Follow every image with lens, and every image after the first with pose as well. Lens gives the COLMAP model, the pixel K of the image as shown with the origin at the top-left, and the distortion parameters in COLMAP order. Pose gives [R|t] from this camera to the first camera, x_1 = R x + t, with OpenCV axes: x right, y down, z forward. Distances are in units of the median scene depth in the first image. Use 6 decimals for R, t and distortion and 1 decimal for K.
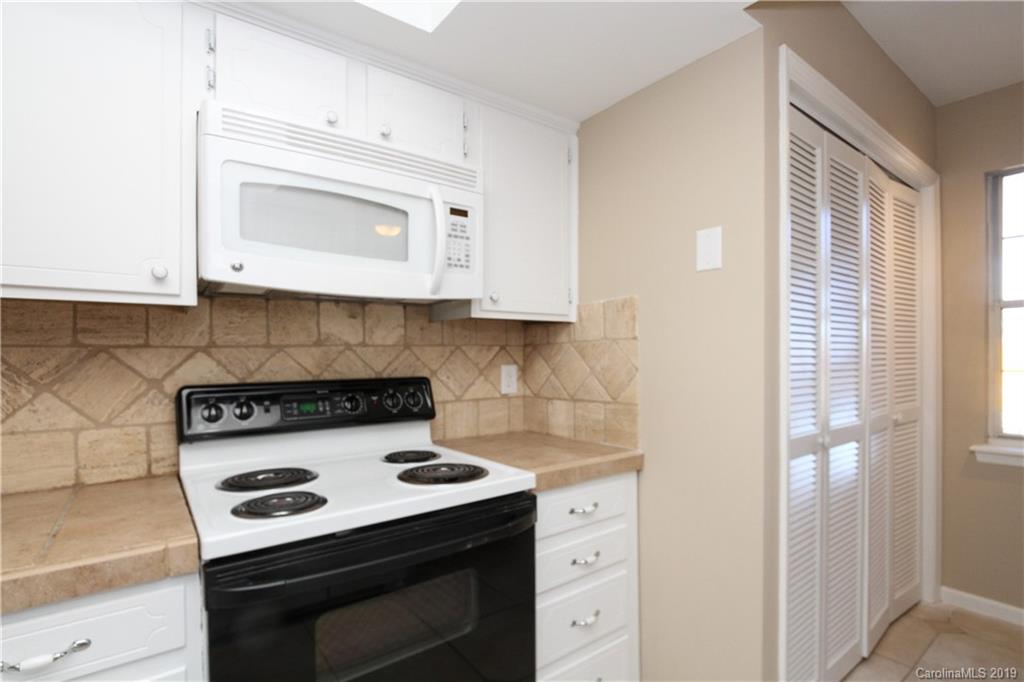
lens RADIAL K [[487.7, 0, 514.7], [0, 487.7, 355.7], [0, 0, 1]] dist [-0.020523, 0.003962]
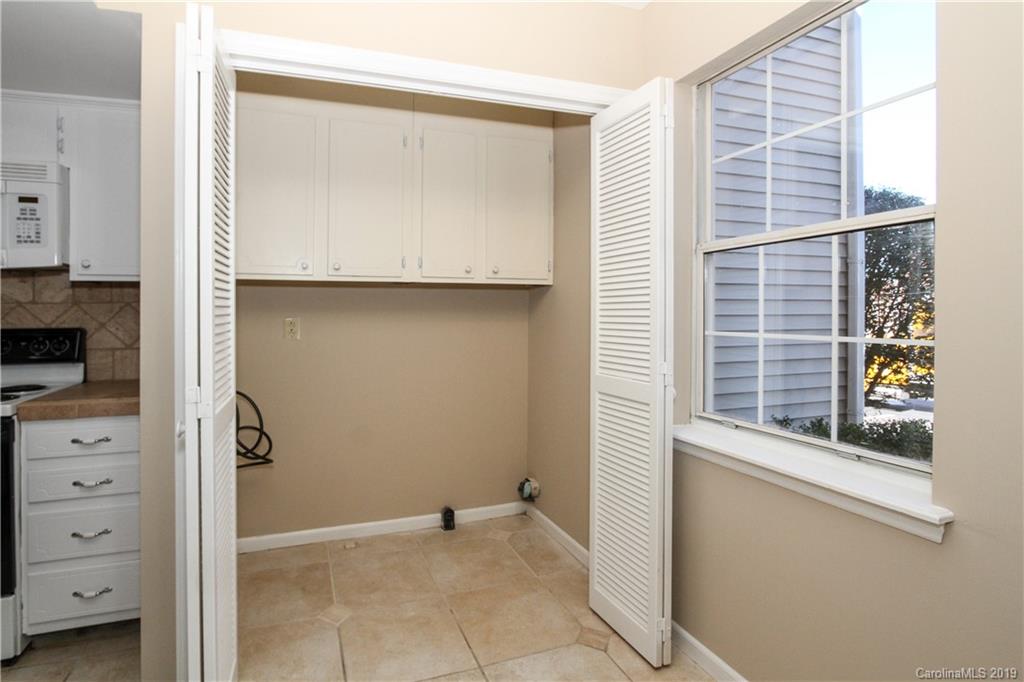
lens RADIAL K [[487.7, 0, 439.9], [0, 487.7, 310.0], [0, 0, 1]] dist [-0.020523, 0.003962]
pose [[0.939232, 0.002201, -0.343275, 1.263414], [-0.000252, 0.999984, 0.005721, -0.011624], [0.343282, -0.005287, 0.939217, 0.172907]]
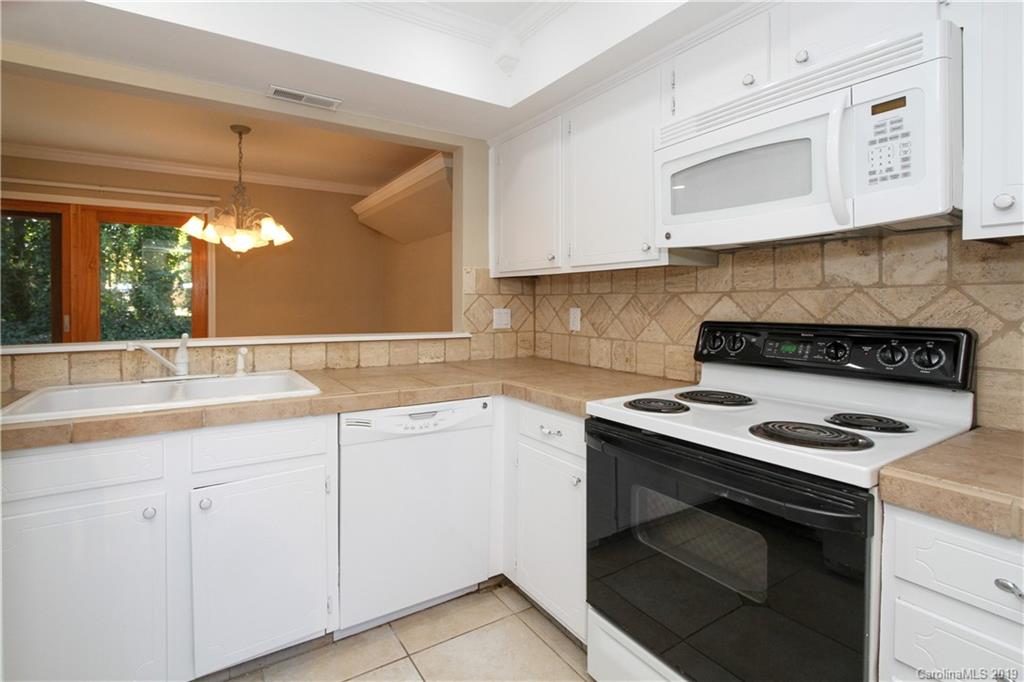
lens RADIAL K [[487.7, 0, 490.4], [0, 487.7, 306.2], [0, 0, 1]] dist [-0.020523, 0.003962]
pose [[-0.089928, 0.015050, -0.995835, 0.637391], [0.003035, 0.999885, 0.014837, -0.001419], [0.995944, -0.001688, -0.089963, 0.436159]]
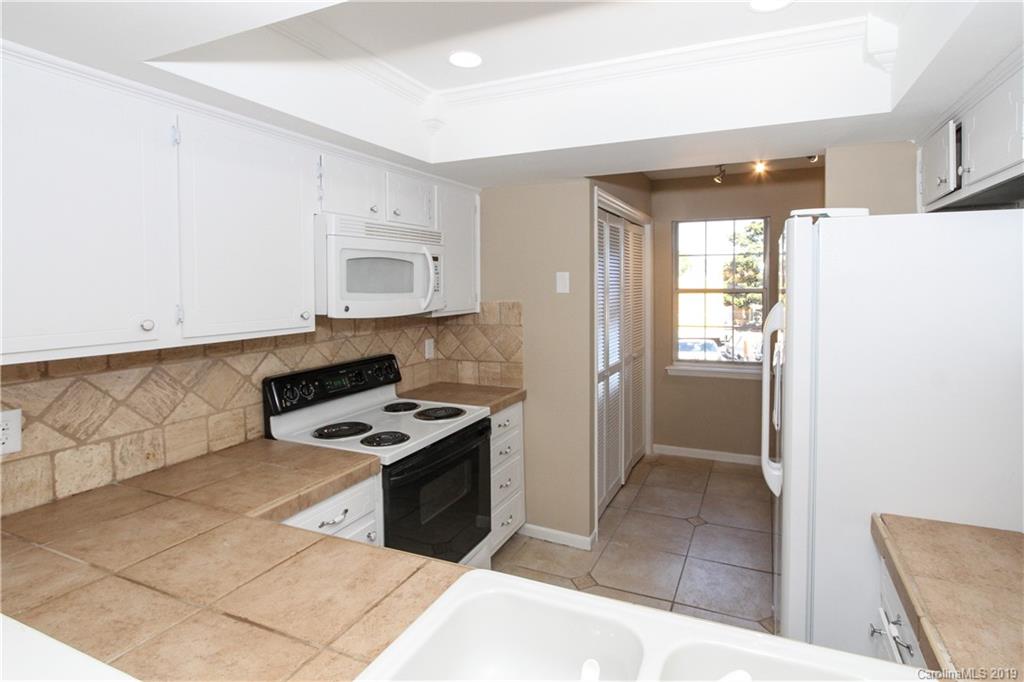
lens RADIAL K [[487.7, 0, 545.6], [0, 487.7, 291.9], [0, 0, 1]] dist [-0.020523, 0.003962]
pose [[0.870640, -0.008470, 0.491847, -0.578357], [0.004016, 0.999941, 0.010112, -0.185394], [-0.491904, -0.006829, 0.870623, -0.625656]]
